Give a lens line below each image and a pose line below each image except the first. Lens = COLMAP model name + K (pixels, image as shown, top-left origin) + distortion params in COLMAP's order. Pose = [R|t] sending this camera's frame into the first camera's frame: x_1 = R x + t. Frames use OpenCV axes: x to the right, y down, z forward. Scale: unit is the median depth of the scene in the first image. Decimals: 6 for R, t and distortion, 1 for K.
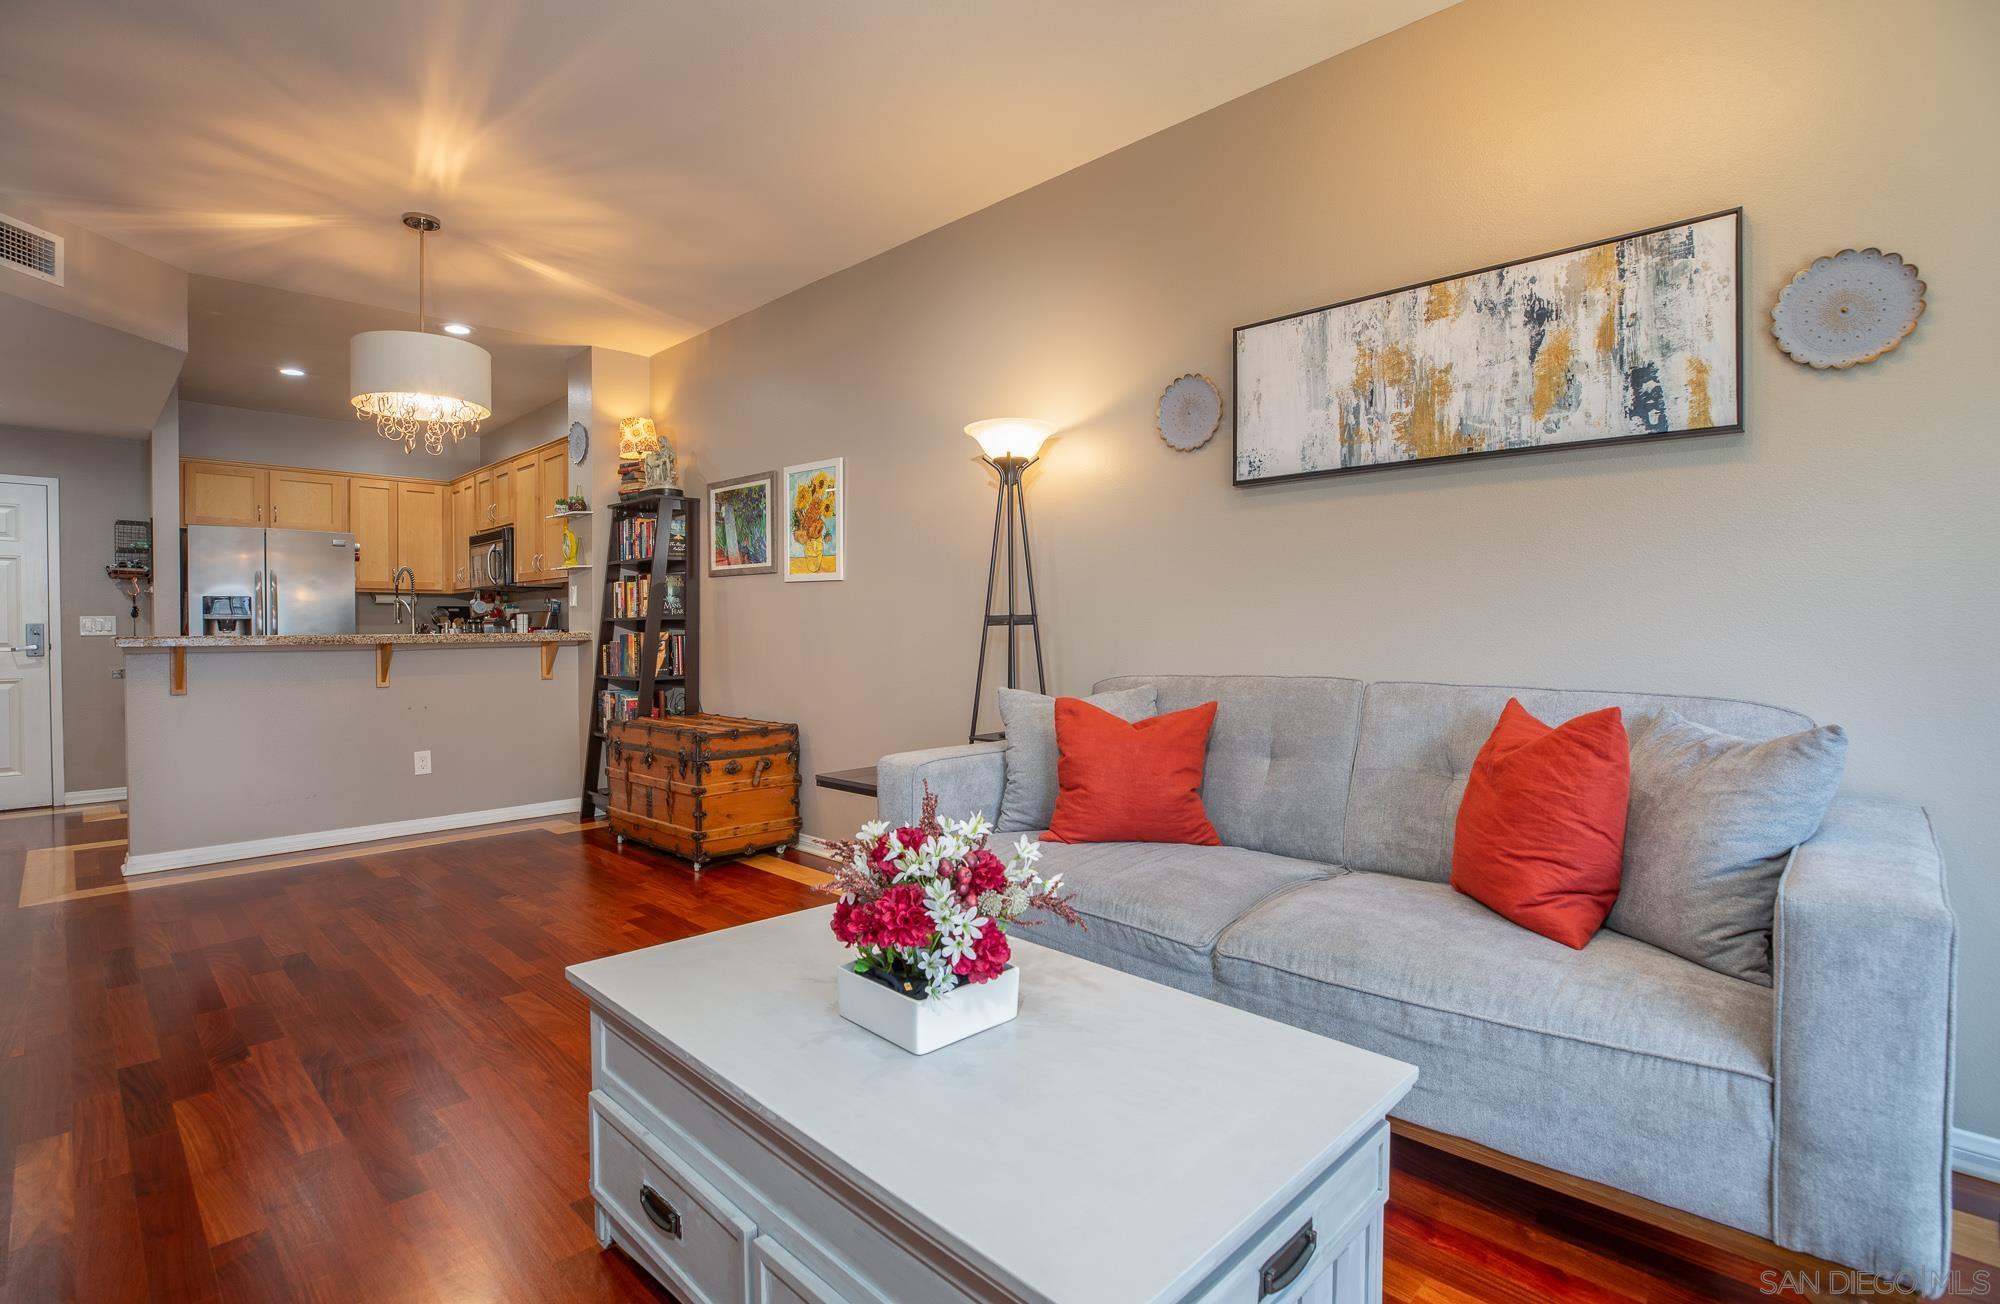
lens RADIAL K [[948.5, 0, 1009.3], [0, 948.5, 643.6], [0, 0, 1]] dist [-0.042523, 0.012785]
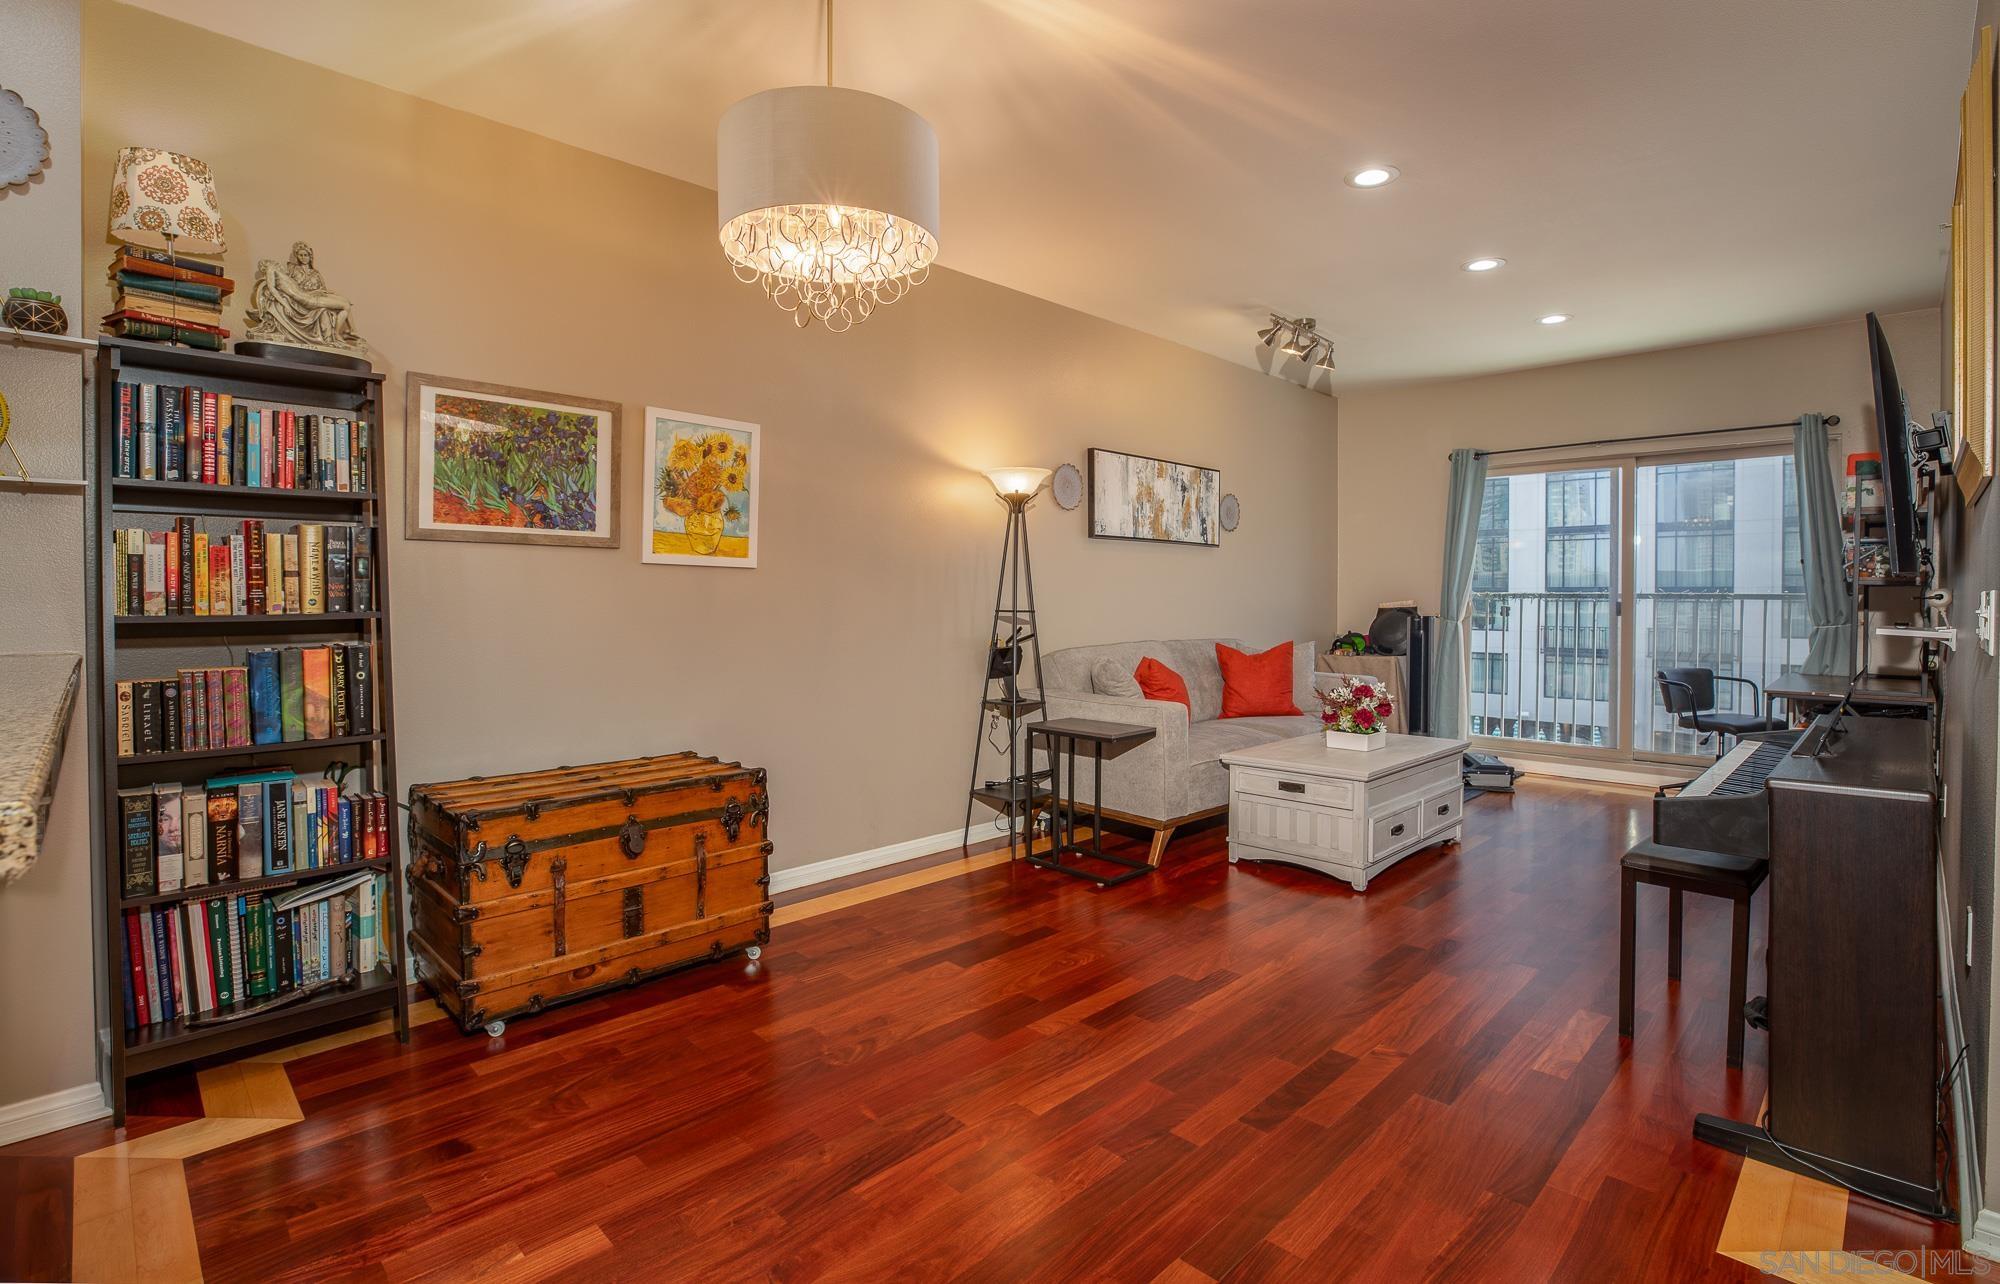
lens RADIAL K [[962.8, 0, 982.6], [0, 962.8, 610.8], [0, 0, 1]] dist [-0.046986, 0.013714]
pose [[0.019405, -0.011794, 0.999742, -1.675674], [0.016542, 0.999797, 0.011473, -0.056764], [-0.999675, 0.016315, 0.019596, 1.259160]]
